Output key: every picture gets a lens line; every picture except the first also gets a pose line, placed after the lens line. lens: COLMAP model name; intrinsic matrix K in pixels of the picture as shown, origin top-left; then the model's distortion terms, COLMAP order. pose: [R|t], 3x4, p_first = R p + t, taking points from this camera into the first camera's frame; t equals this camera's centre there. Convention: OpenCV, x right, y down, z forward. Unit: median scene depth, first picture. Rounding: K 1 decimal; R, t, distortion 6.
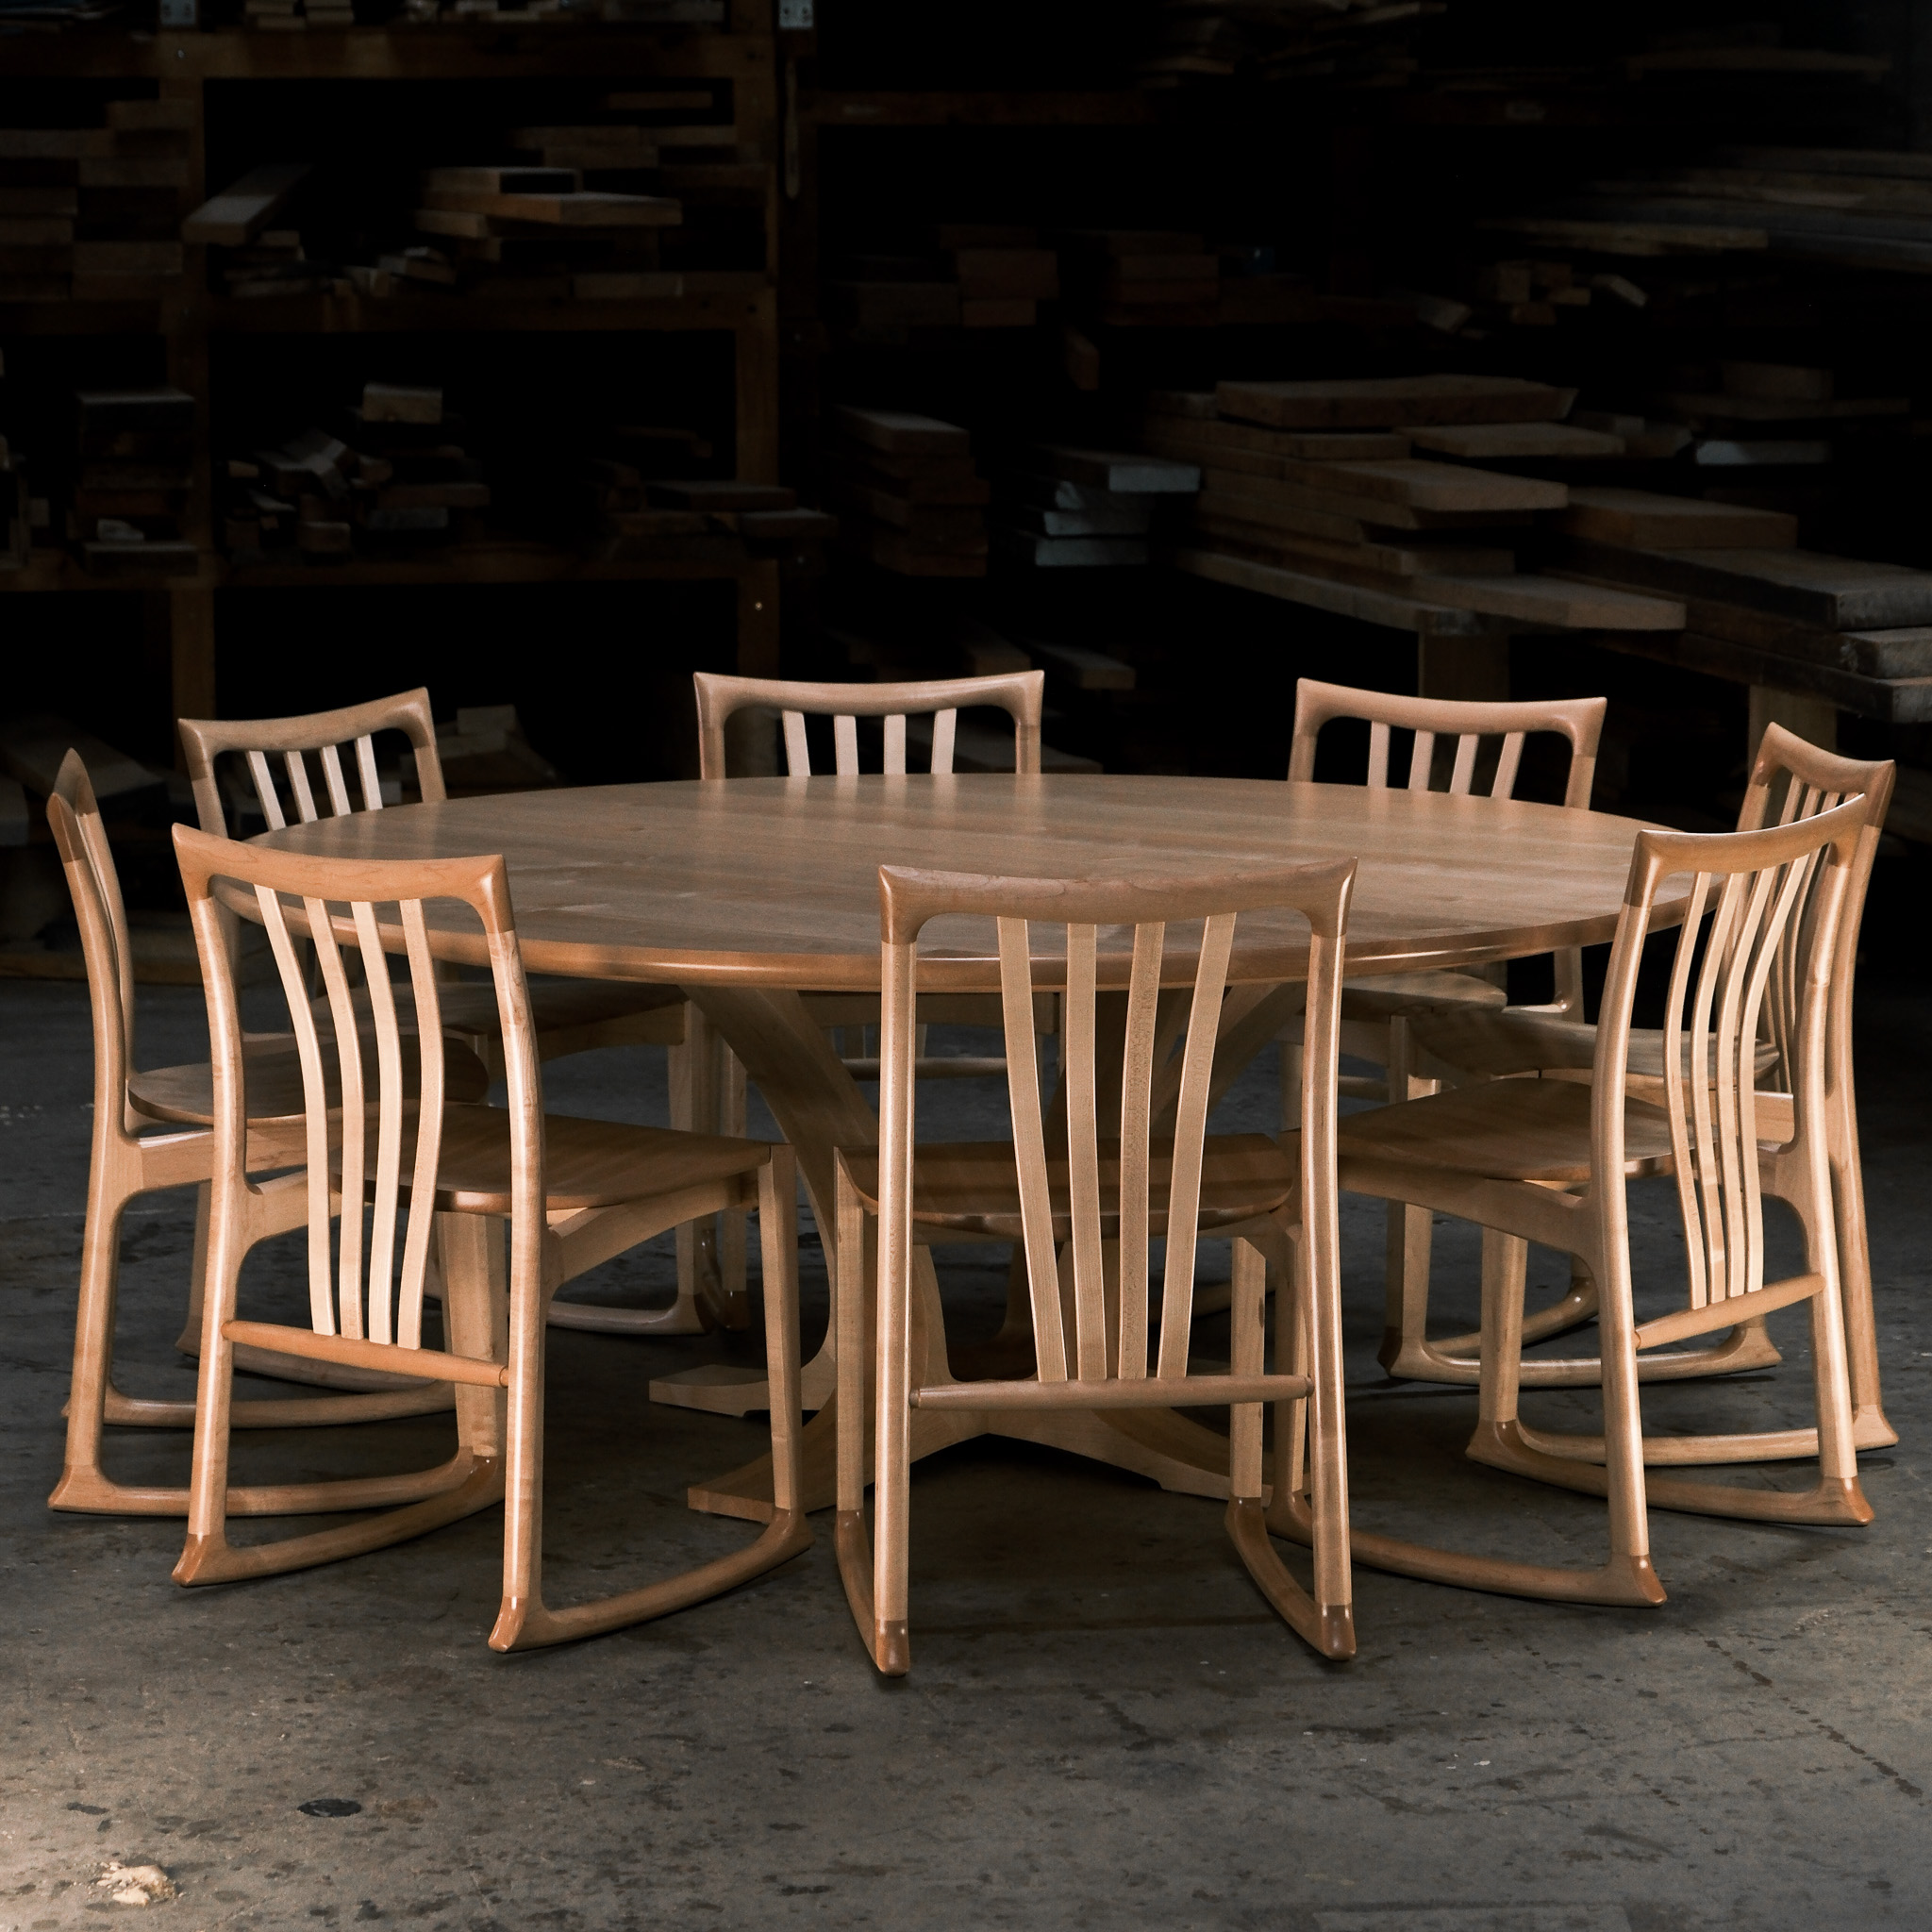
lens RADIAL K [[6604.2, 0, 962.8], [0, 6604.2, 952.4], [0, 0, 1]] dist [0.093991, 0.000000]
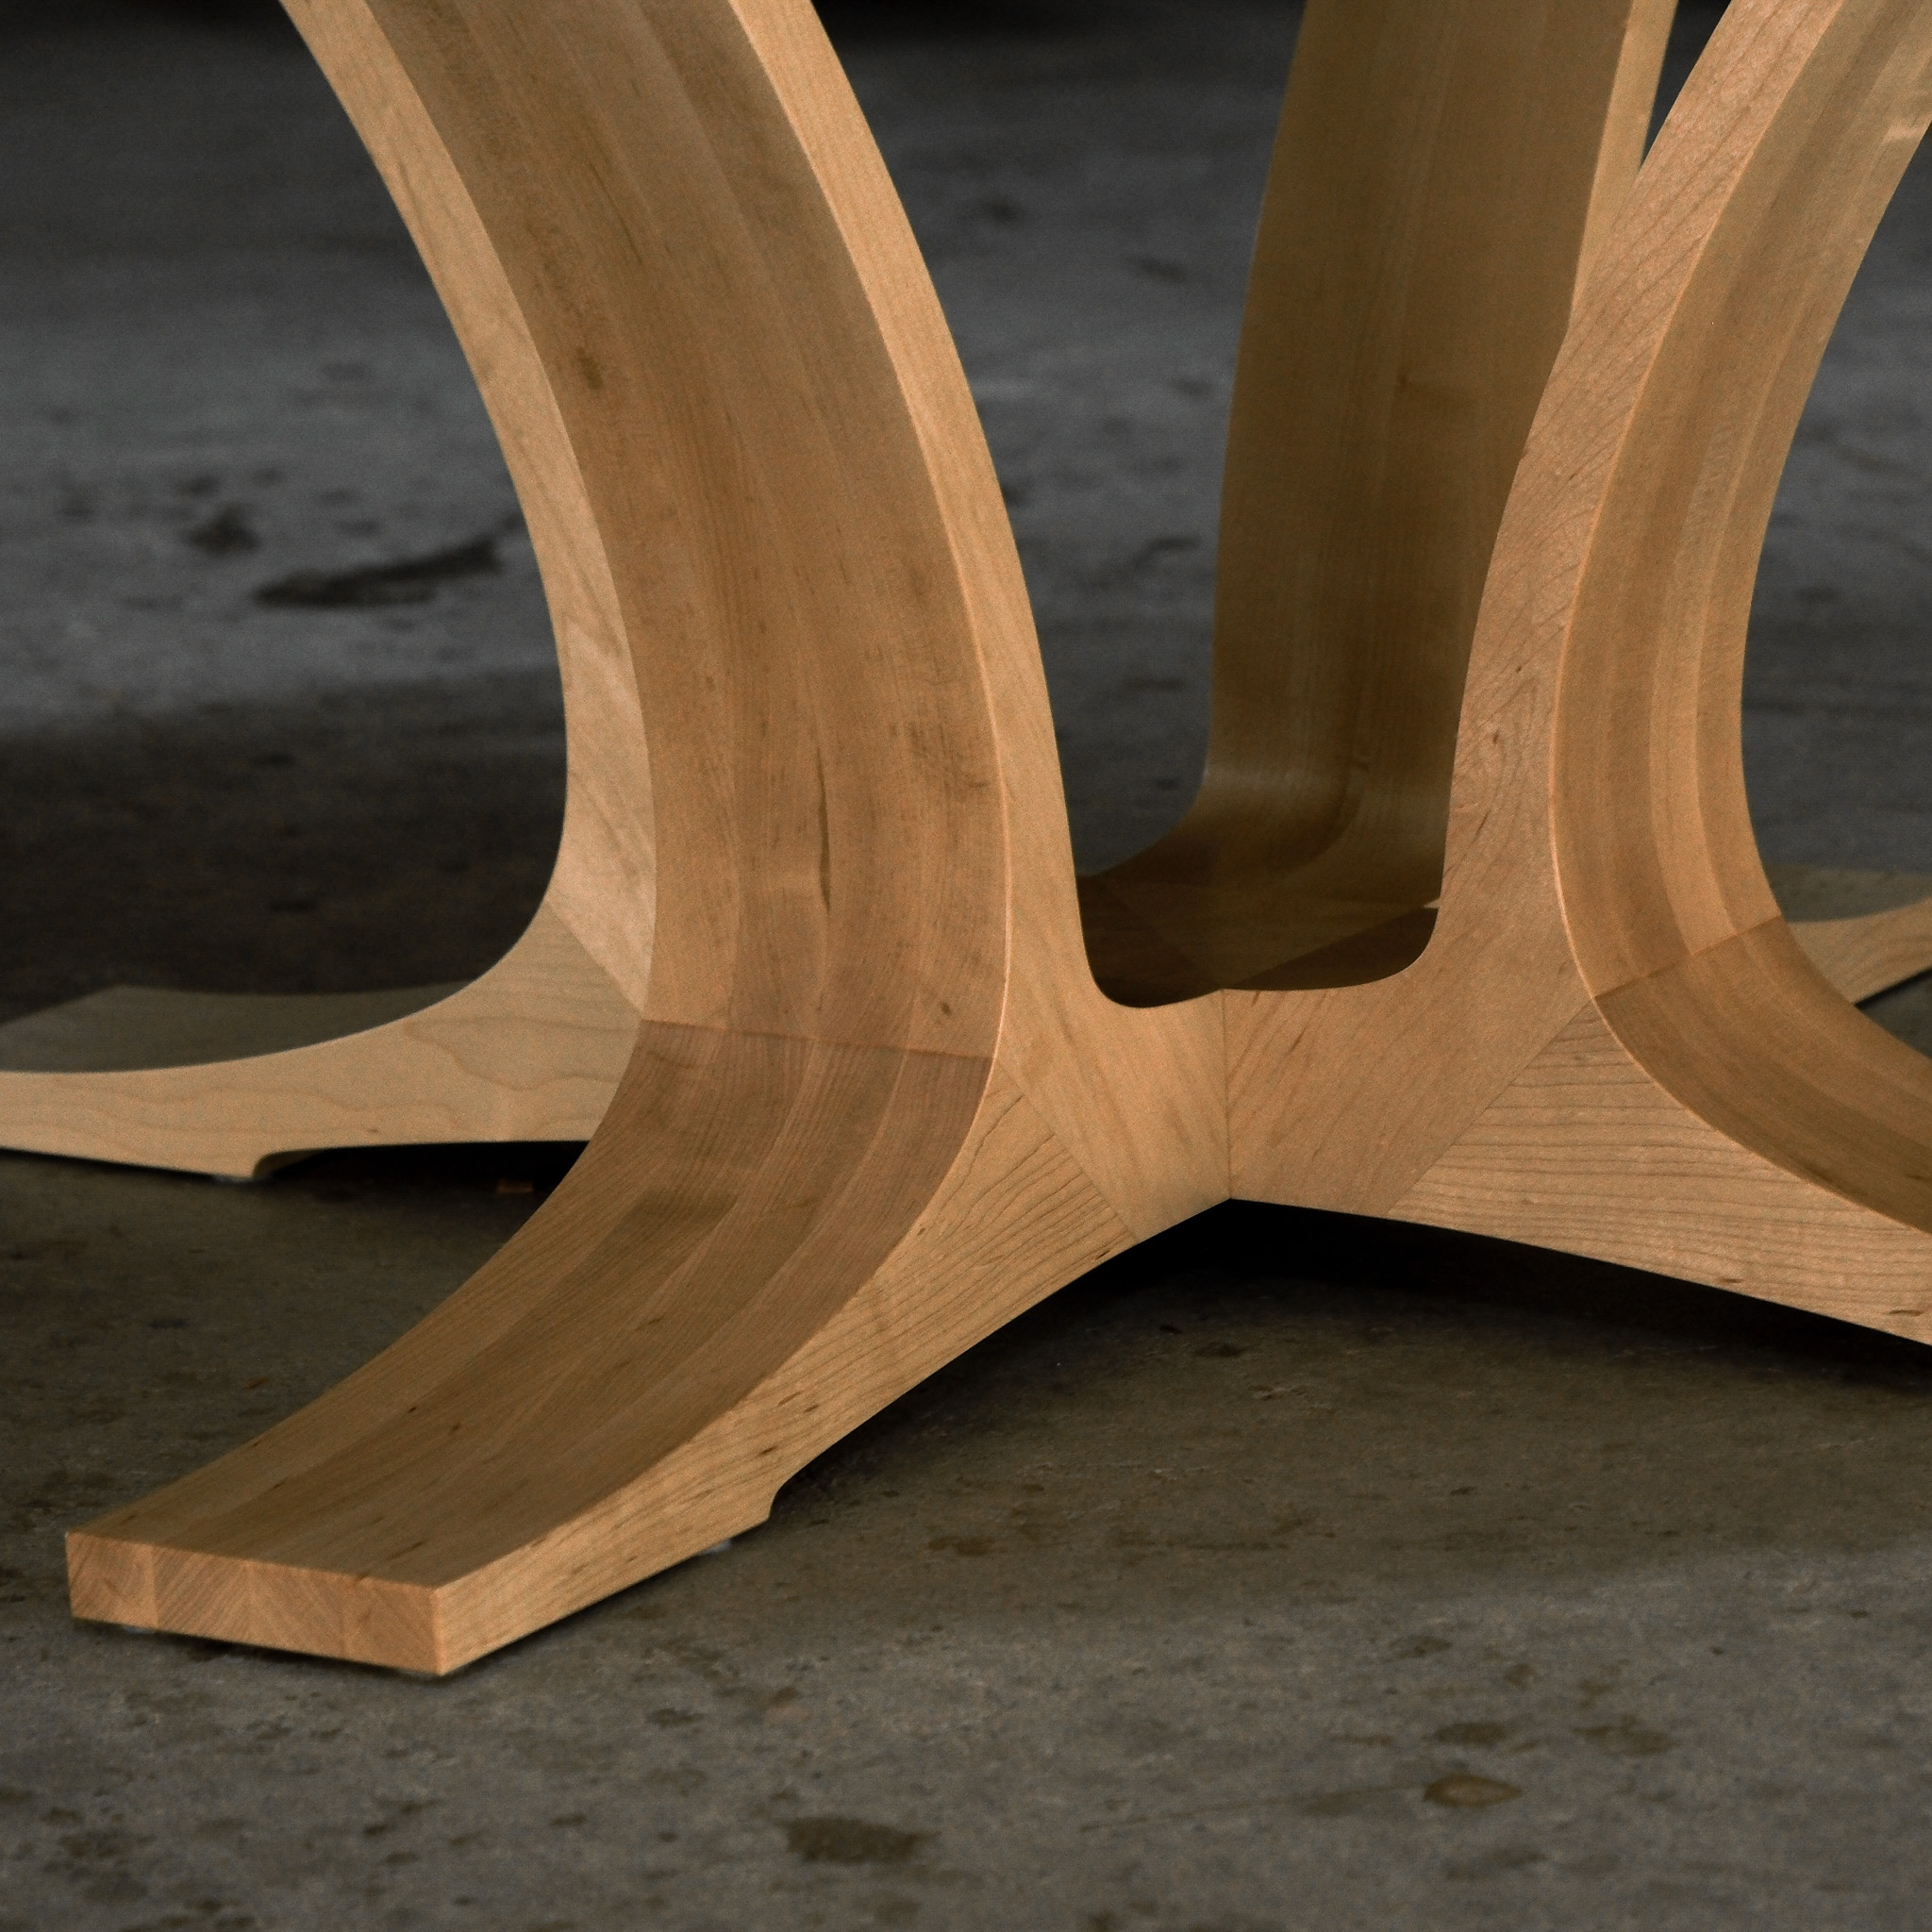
lens RADIAL K [[7920.2, 0, 972.0], [0, 7920.2, 975.0], [0, 0, 1]] dist [0.038481, 0.000000]
pose [[0.995070, -0.060386, 0.078678, -0.030561], [0.054647, 0.995822, 0.073165, 0.042280], [-0.082767, -0.068505, 0.994212, 0.718213]]
